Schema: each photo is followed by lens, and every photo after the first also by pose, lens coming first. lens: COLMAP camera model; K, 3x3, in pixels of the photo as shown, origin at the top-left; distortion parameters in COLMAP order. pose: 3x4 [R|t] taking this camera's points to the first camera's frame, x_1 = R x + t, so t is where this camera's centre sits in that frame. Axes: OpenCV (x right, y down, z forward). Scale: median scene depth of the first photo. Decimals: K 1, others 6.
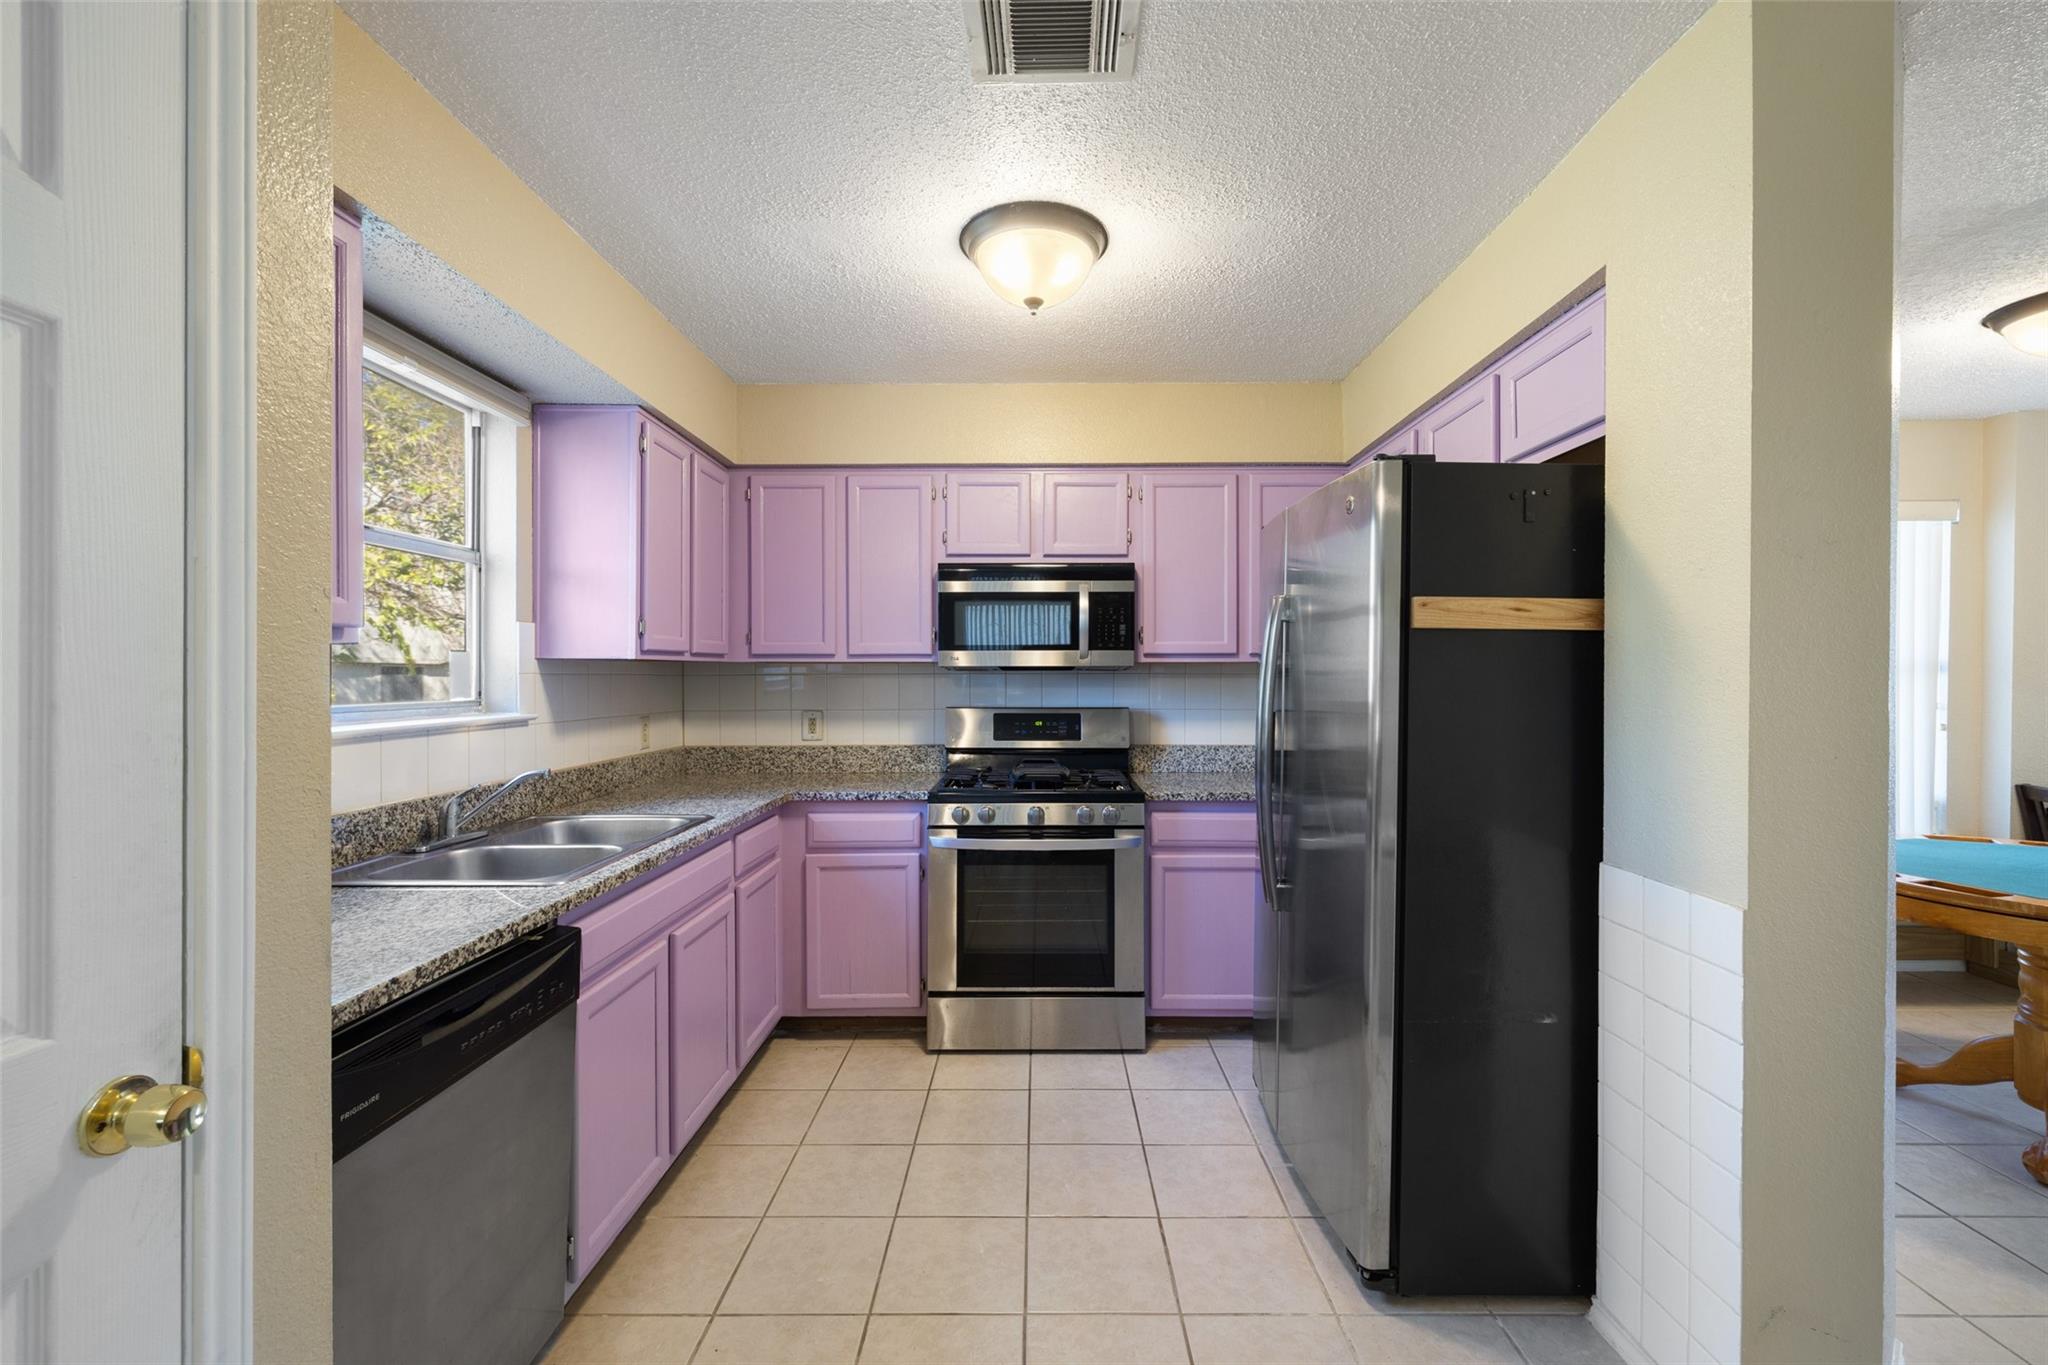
lens RADIAL K [[855.4, 0, 1034.9], [0, 855.4, 680.5], [0, 0, 1]] dist [-0.000446, 0.000307]
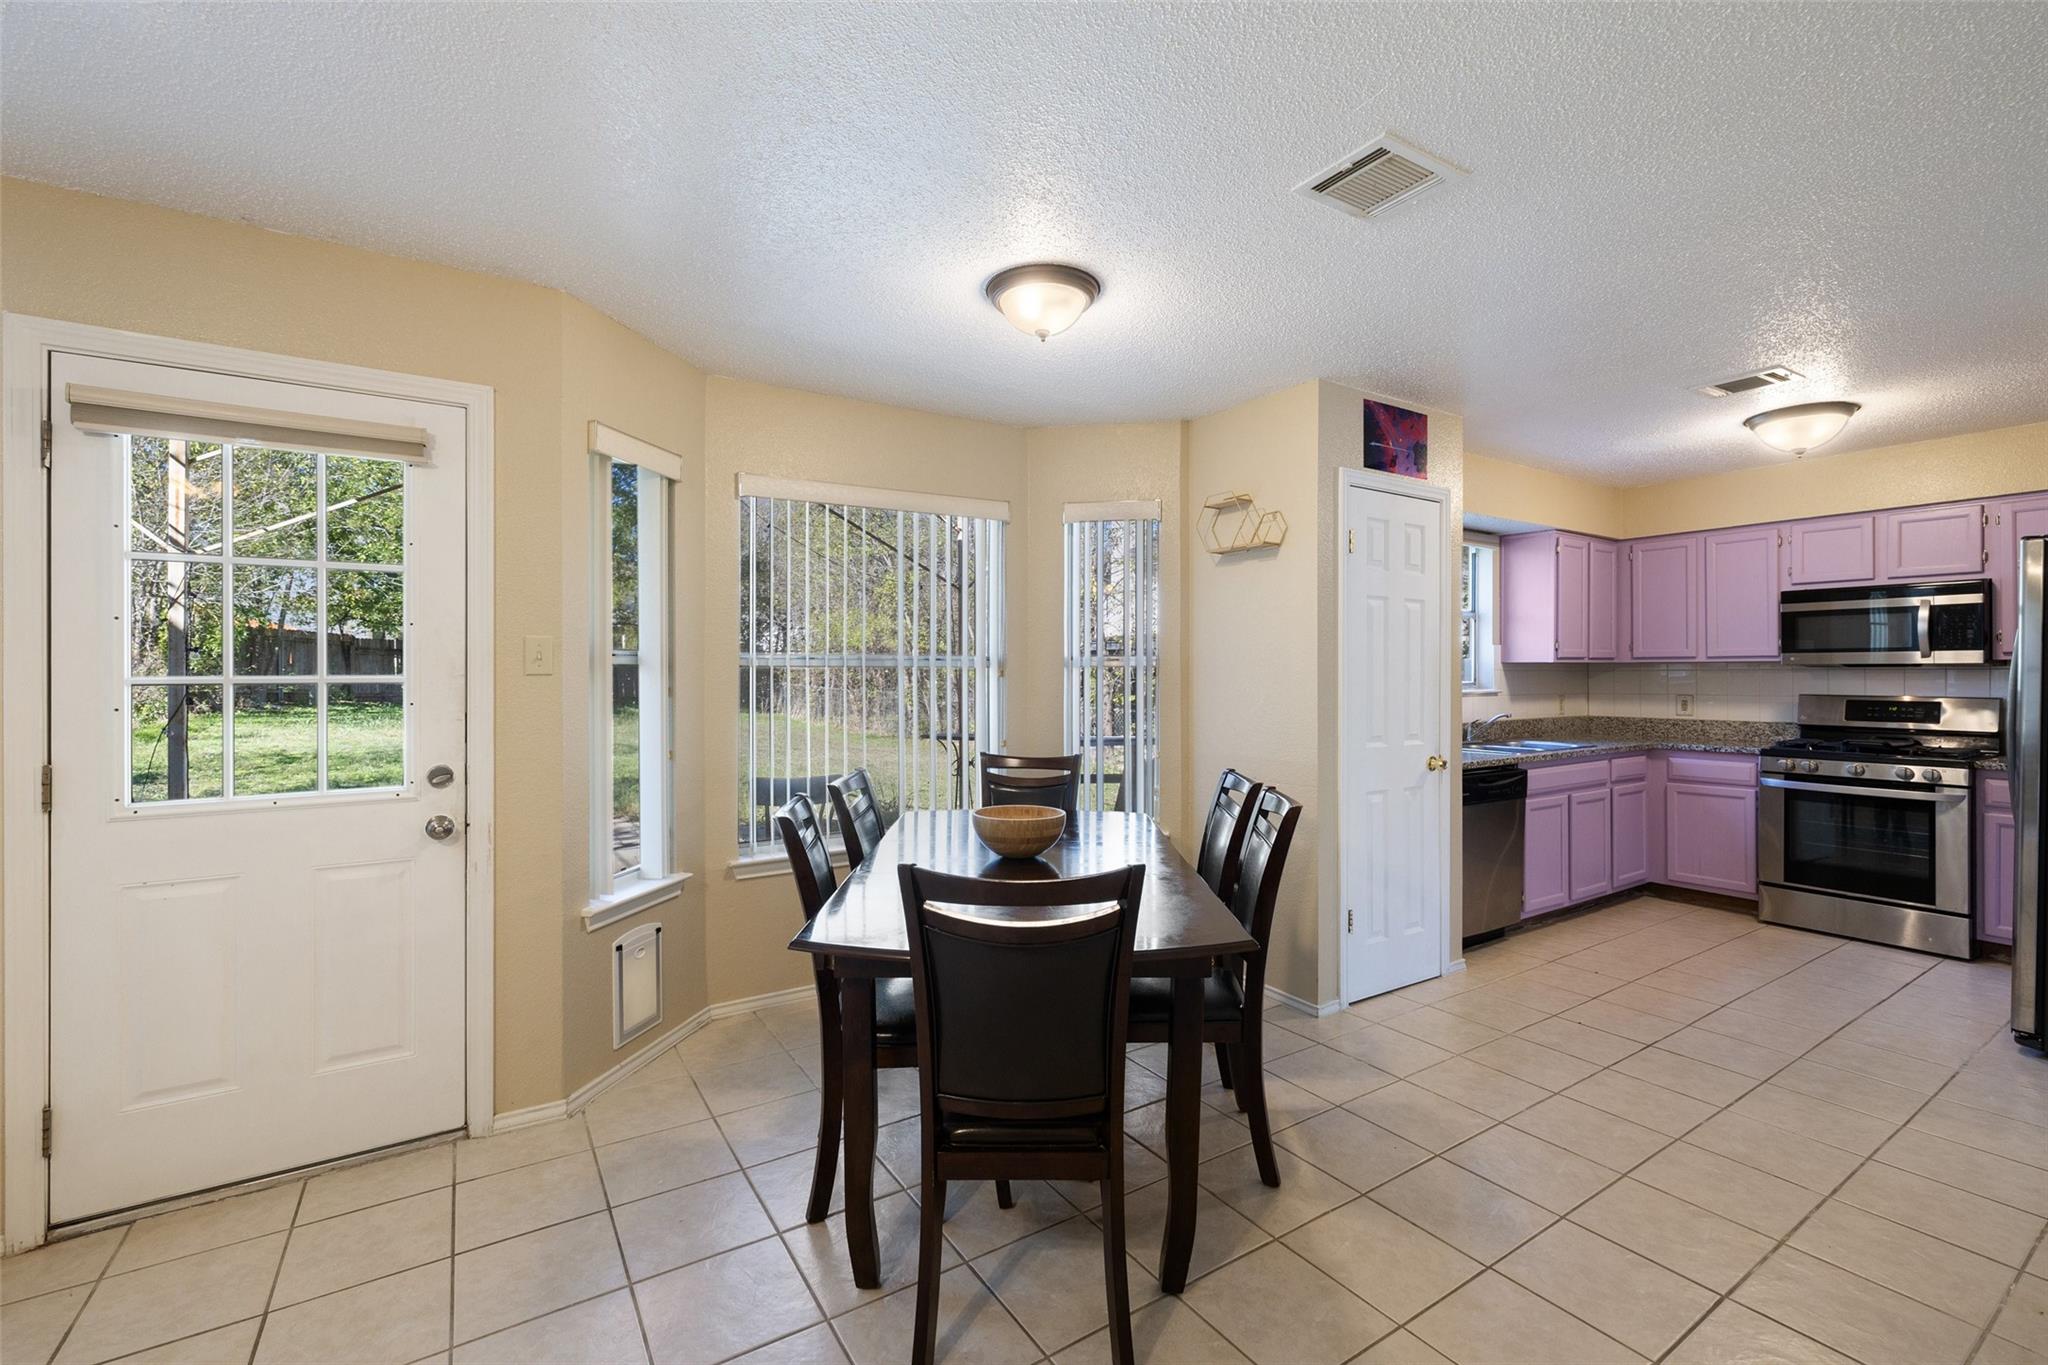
lens RADIAL K [[875.8, 0, 1024.3], [0, 875.8, 669.3], [0, 0, 1]] dist [0.001292, -0.000149]
pose [[0.546156, -0.003534, -0.837676, 0.451763], [-0.002740, 0.999978, -0.006005, 0.004313], [0.837679, 0.005575, 0.546134, -0.909184]]
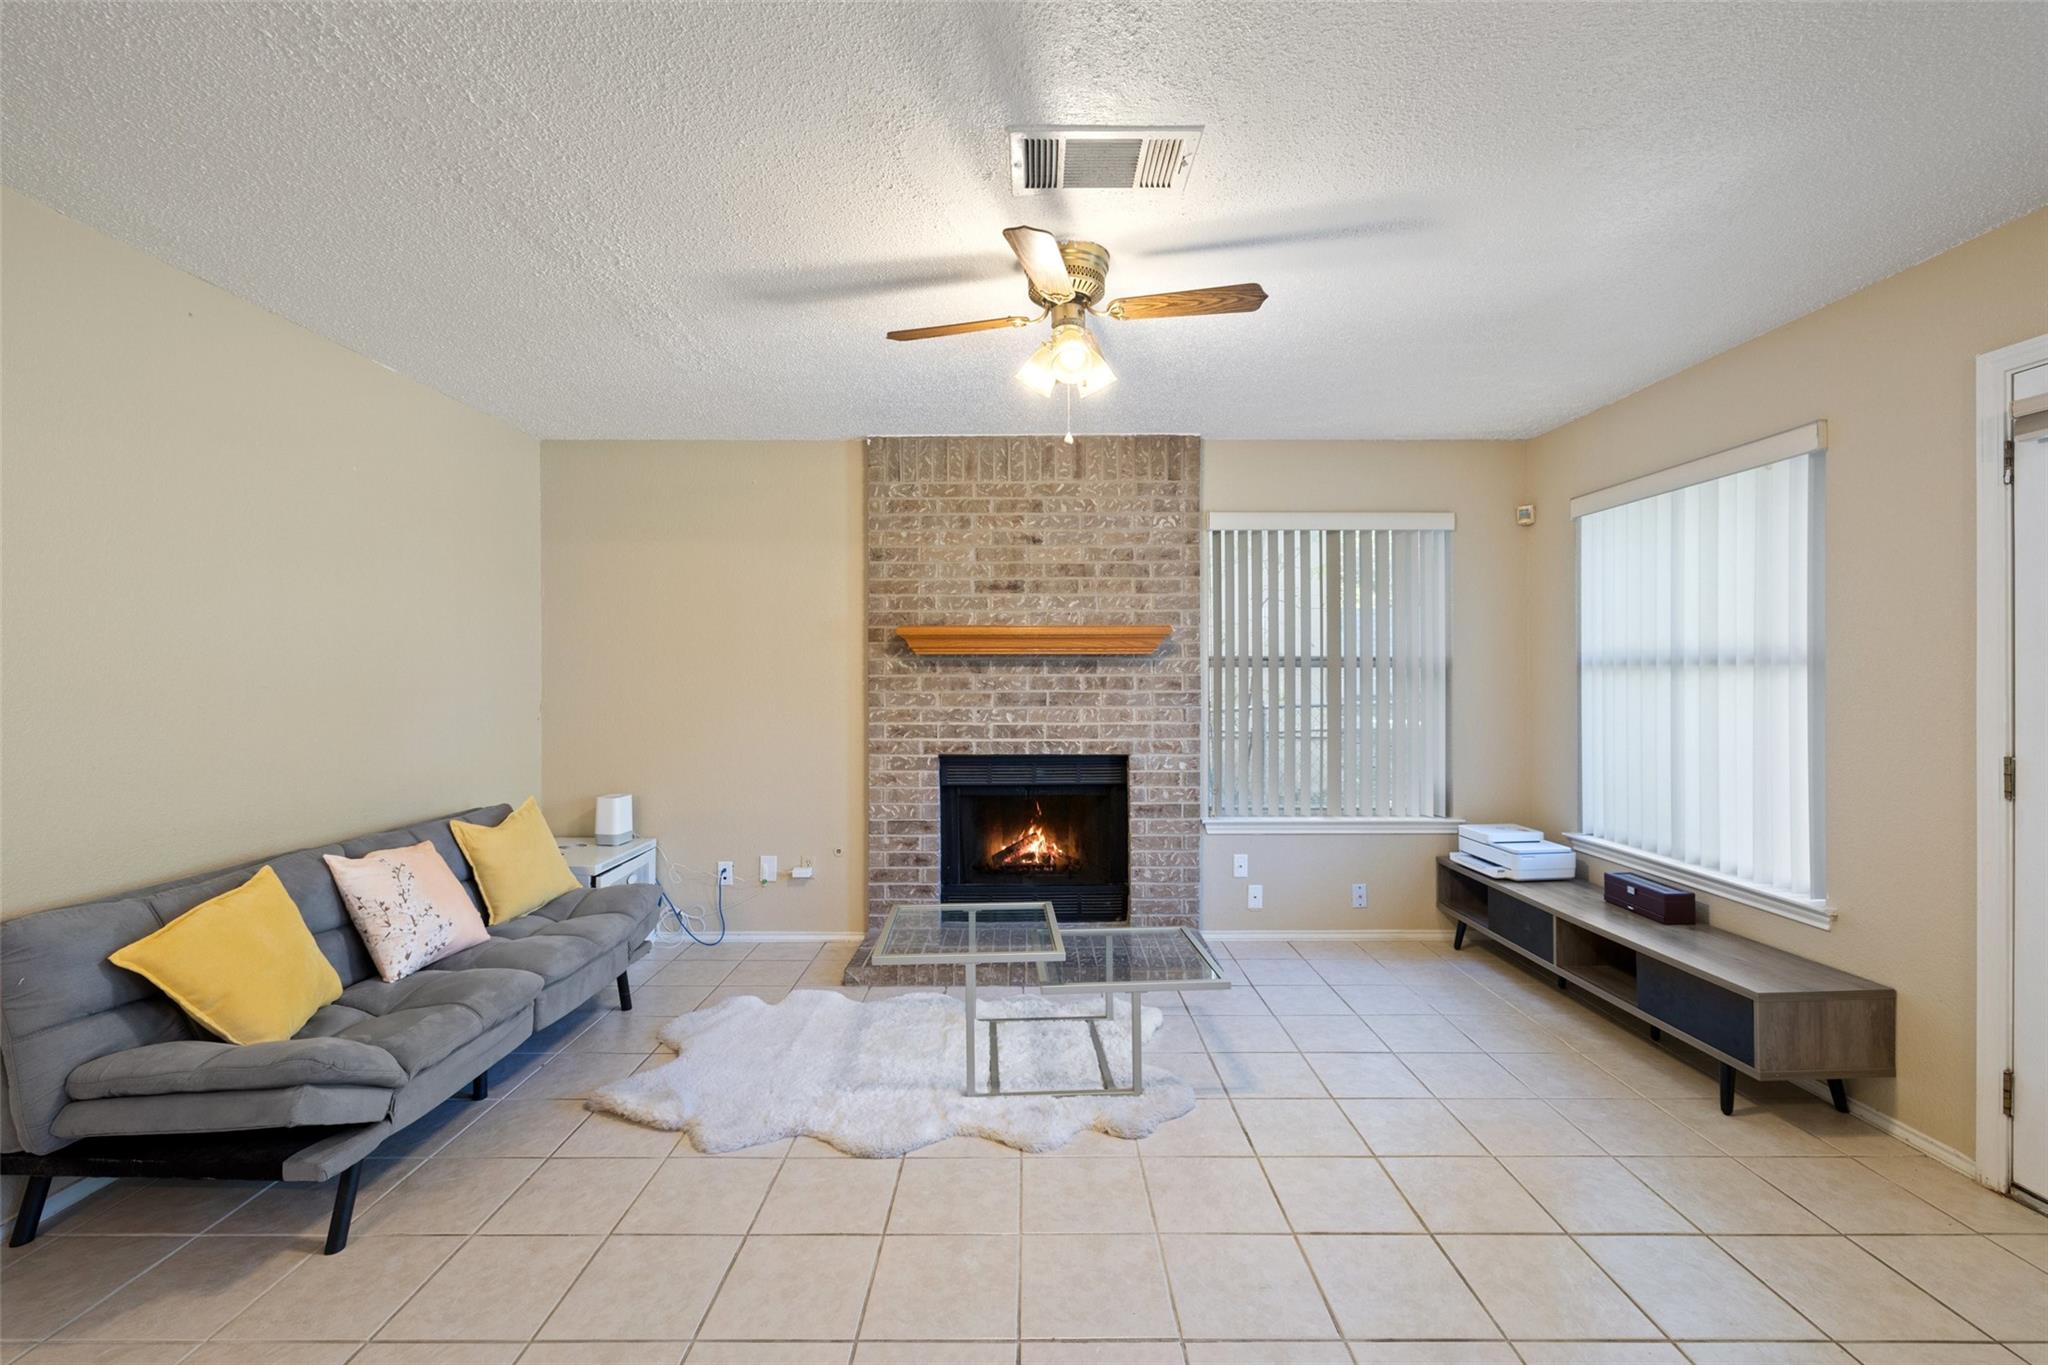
lens RADIAL K [[870.5, 0, 1022.3], [0, 870.5, 672.1], [0, 0, 1]] dist [0.000311, 0.000436]
pose [[-0.999925, -0.002430, -0.011970, 0.313974], [-0.002555, 0.999942, 0.010458, -0.000422], [0.011944, 0.010487, -0.999874, -0.460321]]
